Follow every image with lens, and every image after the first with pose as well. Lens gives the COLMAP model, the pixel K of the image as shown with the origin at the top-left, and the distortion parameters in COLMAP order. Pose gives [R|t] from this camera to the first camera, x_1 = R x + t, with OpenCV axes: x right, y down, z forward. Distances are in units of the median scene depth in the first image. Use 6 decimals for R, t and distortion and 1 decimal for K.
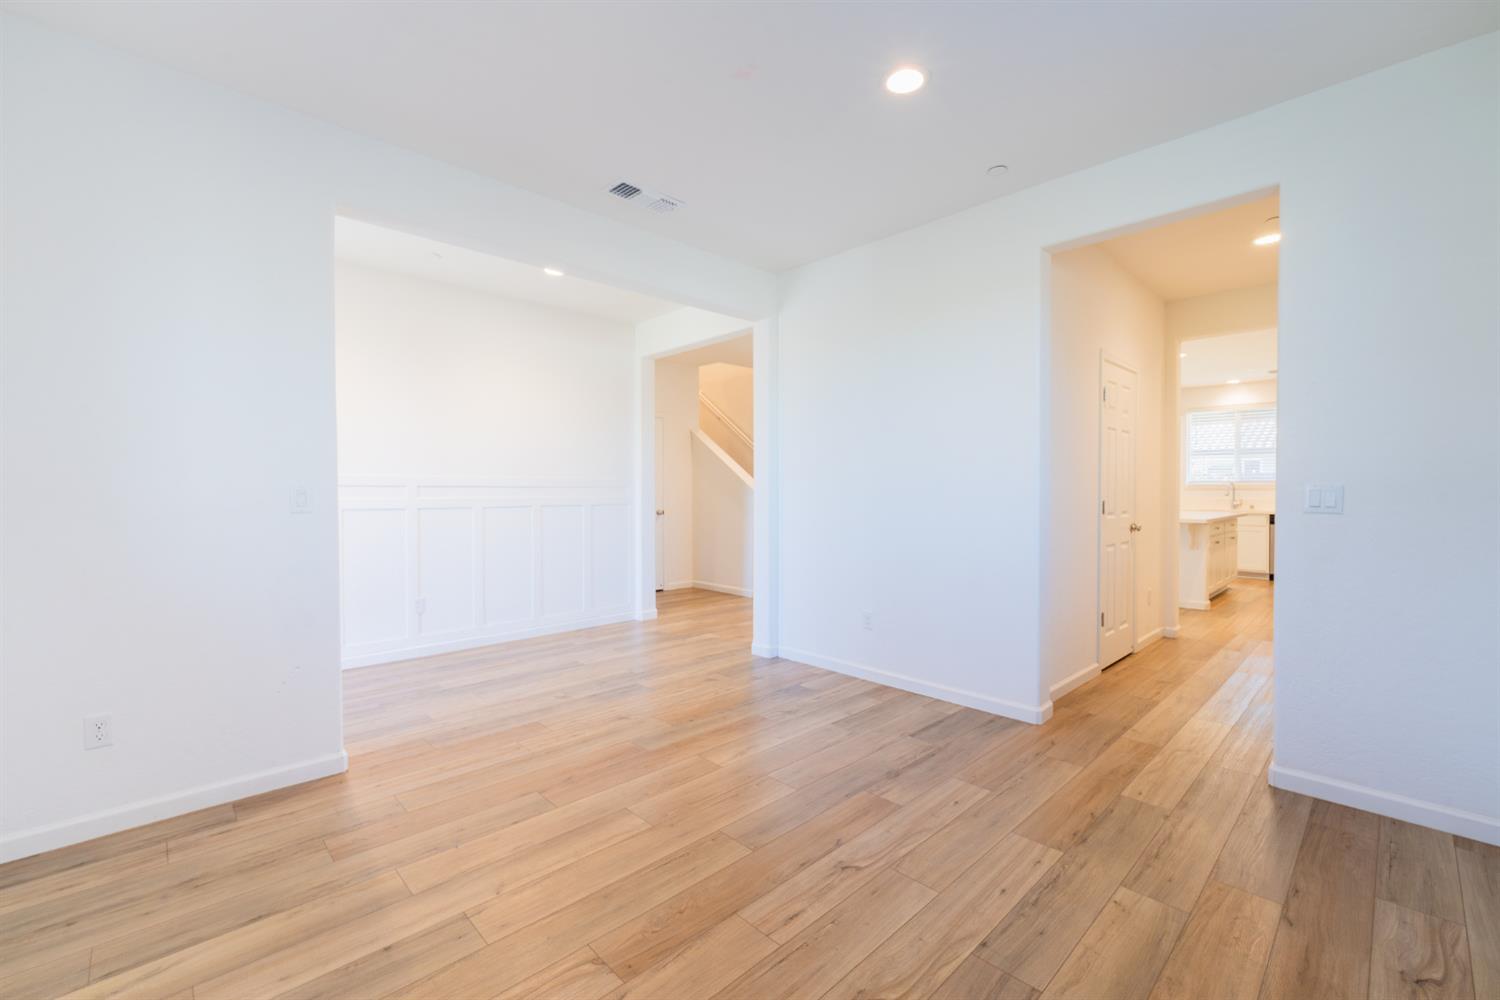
lens RADIAL K [[631.7, 0, 749.0], [0, 631.7, 497.9], [0, 0, 1]] dist [0.011964, -0.000529]
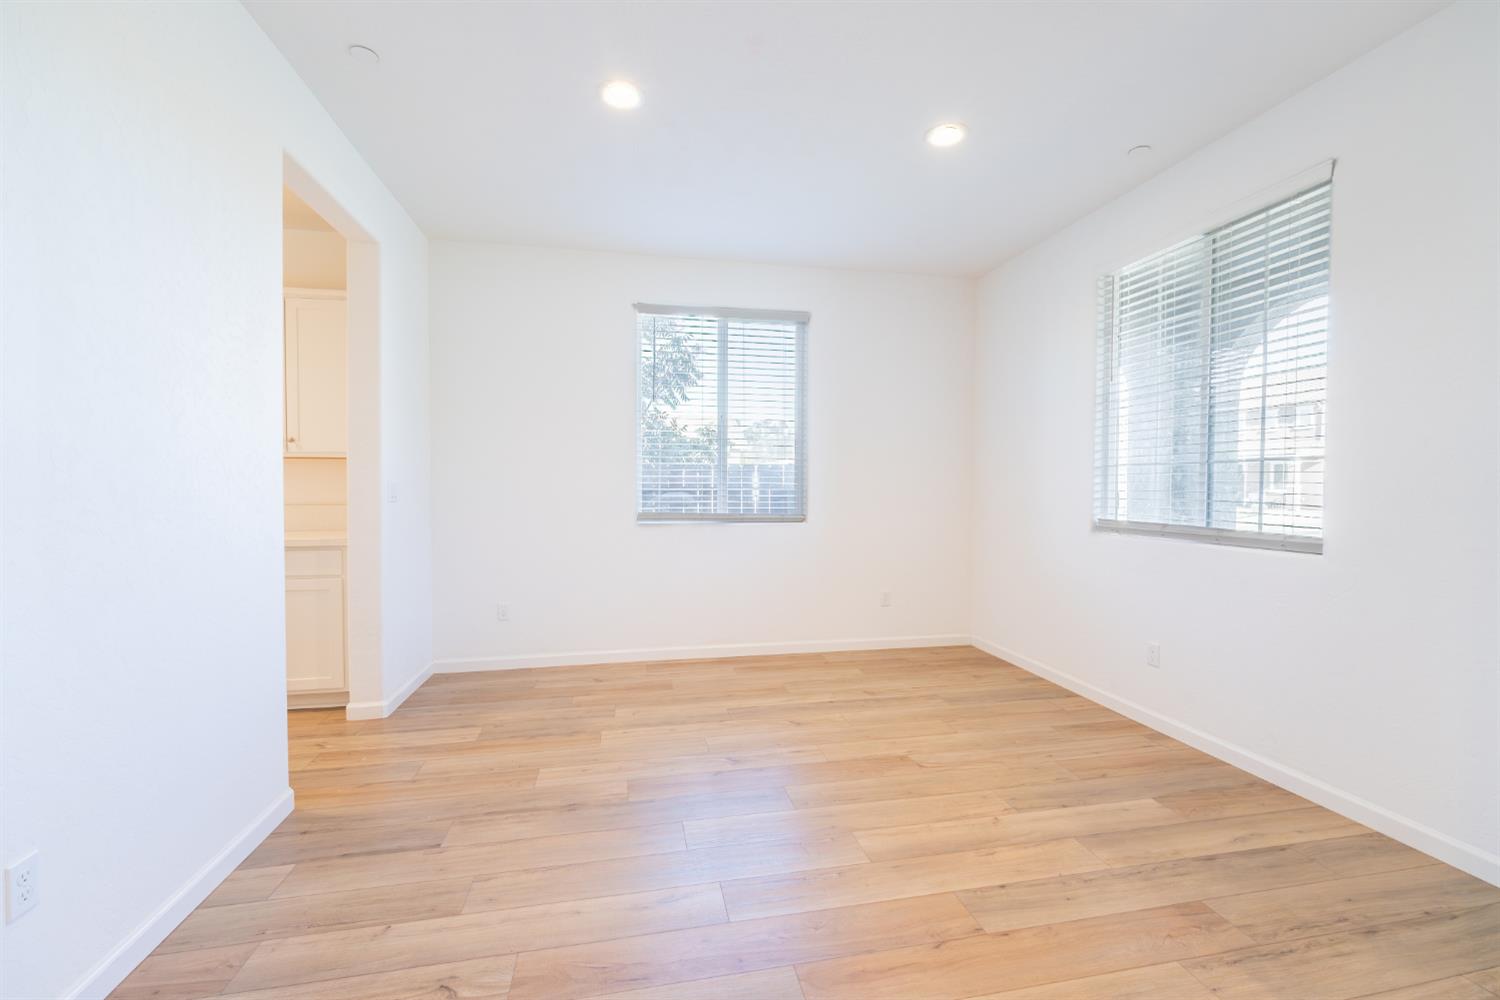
lens RADIAL K [[631.7, 0, 751.3], [0, 631.7, 493.8], [0, 0, 1]] dist [0.011964, -0.000529]
pose [[-0.846961, -0.009226, 0.531575, -0.553413], [0.006751, 0.999582, 0.028105, -0.031223], [-0.531612, 0.027392, -0.846545, 1.961880]]
